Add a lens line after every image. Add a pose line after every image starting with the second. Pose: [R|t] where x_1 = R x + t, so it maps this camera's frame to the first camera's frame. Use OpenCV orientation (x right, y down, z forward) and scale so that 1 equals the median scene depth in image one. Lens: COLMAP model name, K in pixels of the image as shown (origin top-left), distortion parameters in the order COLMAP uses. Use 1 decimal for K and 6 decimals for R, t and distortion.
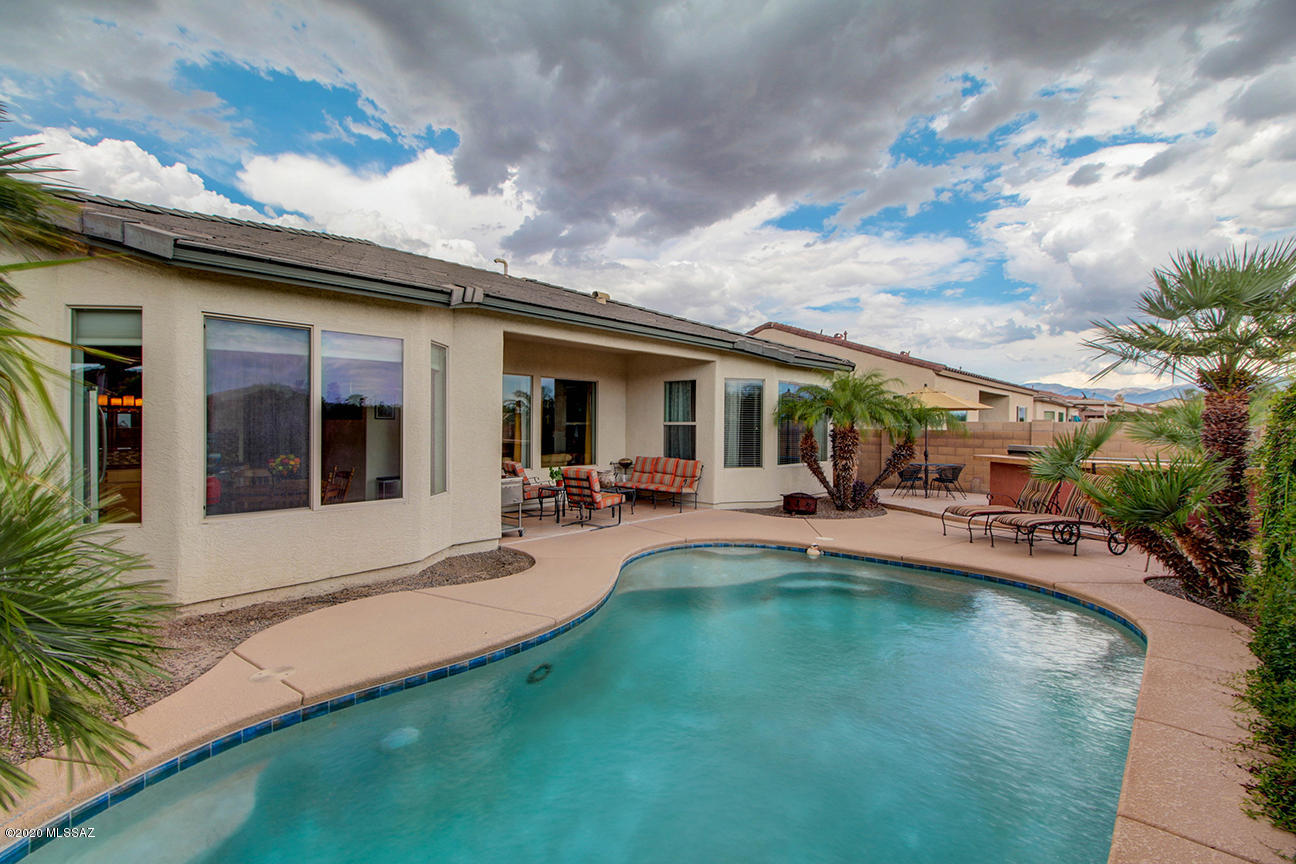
lens RADIAL K [[579.0, 0, 648.0], [0, 579.0, 432.0], [0, 0, 1]] dist [-0.000456, -0.000041]
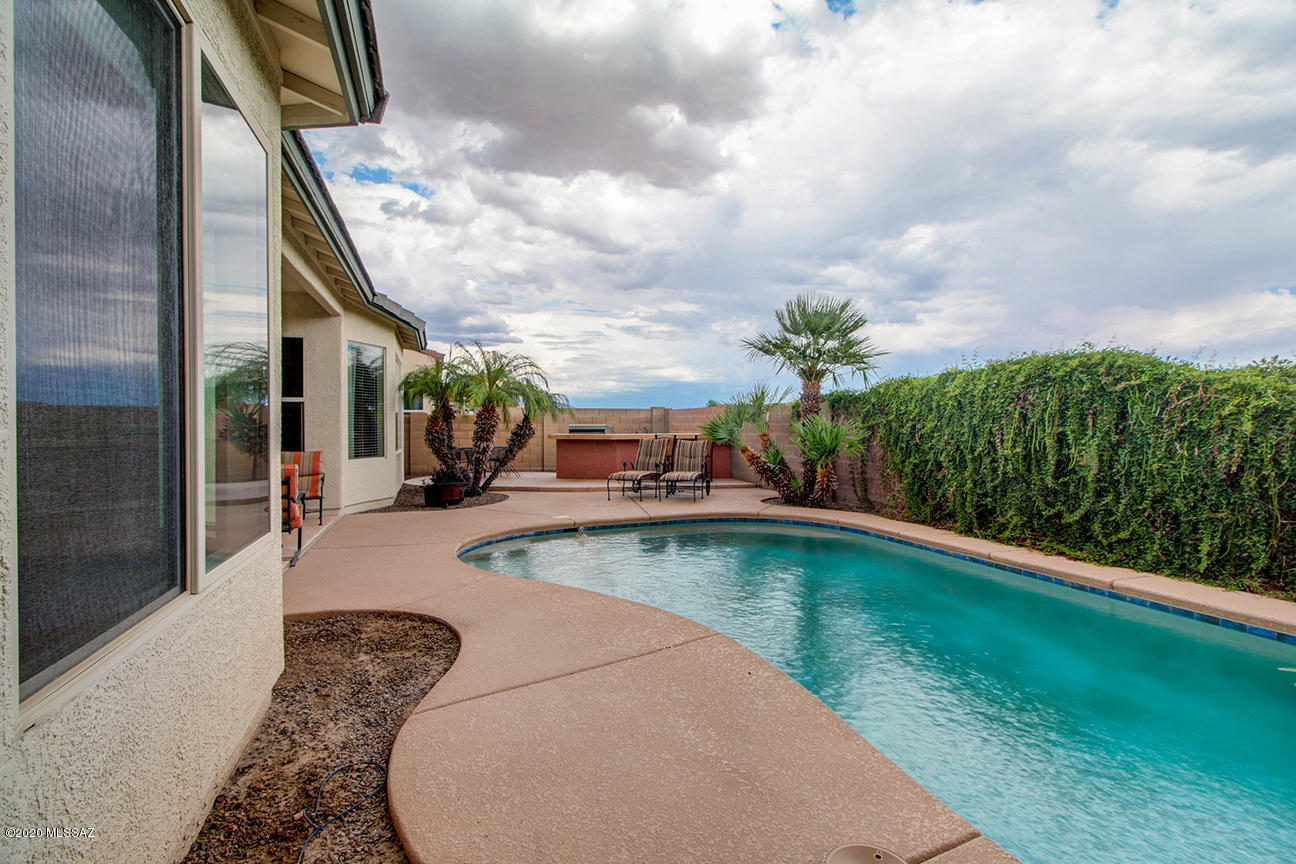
lens RADIAL K [[579.0, 0, 648.0], [0, 579.0, 432.0], [0, 0, 1]] dist [-0.000456, -0.000041]
pose [[0.484699, -0.022021, 0.874404, -0.334573], [0.015362, 0.999743, 0.016662, 0.019409], [-0.874546, 0.005356, 0.484913, 0.282125]]
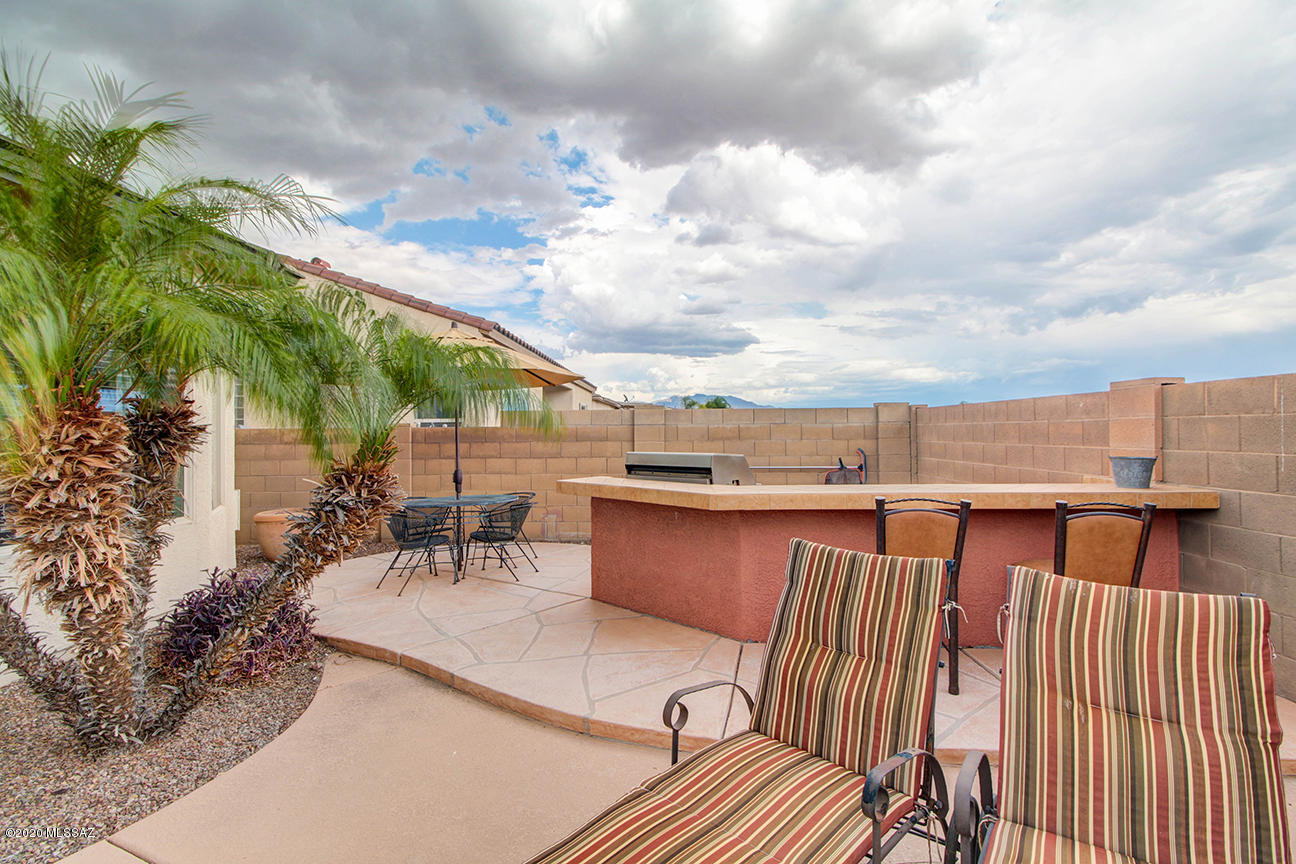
lens RADIAL K [[579.0, 0, 648.0], [0, 579.0, 432.0], [0, 0, 1]] dist [-0.000456, -0.000041]
pose [[0.754604, -0.016062, 0.655984, 0.347956], [0.027124, 0.999609, -0.006726, 0.011215], [-0.655620, 0.022869, 0.754745, 0.656956]]
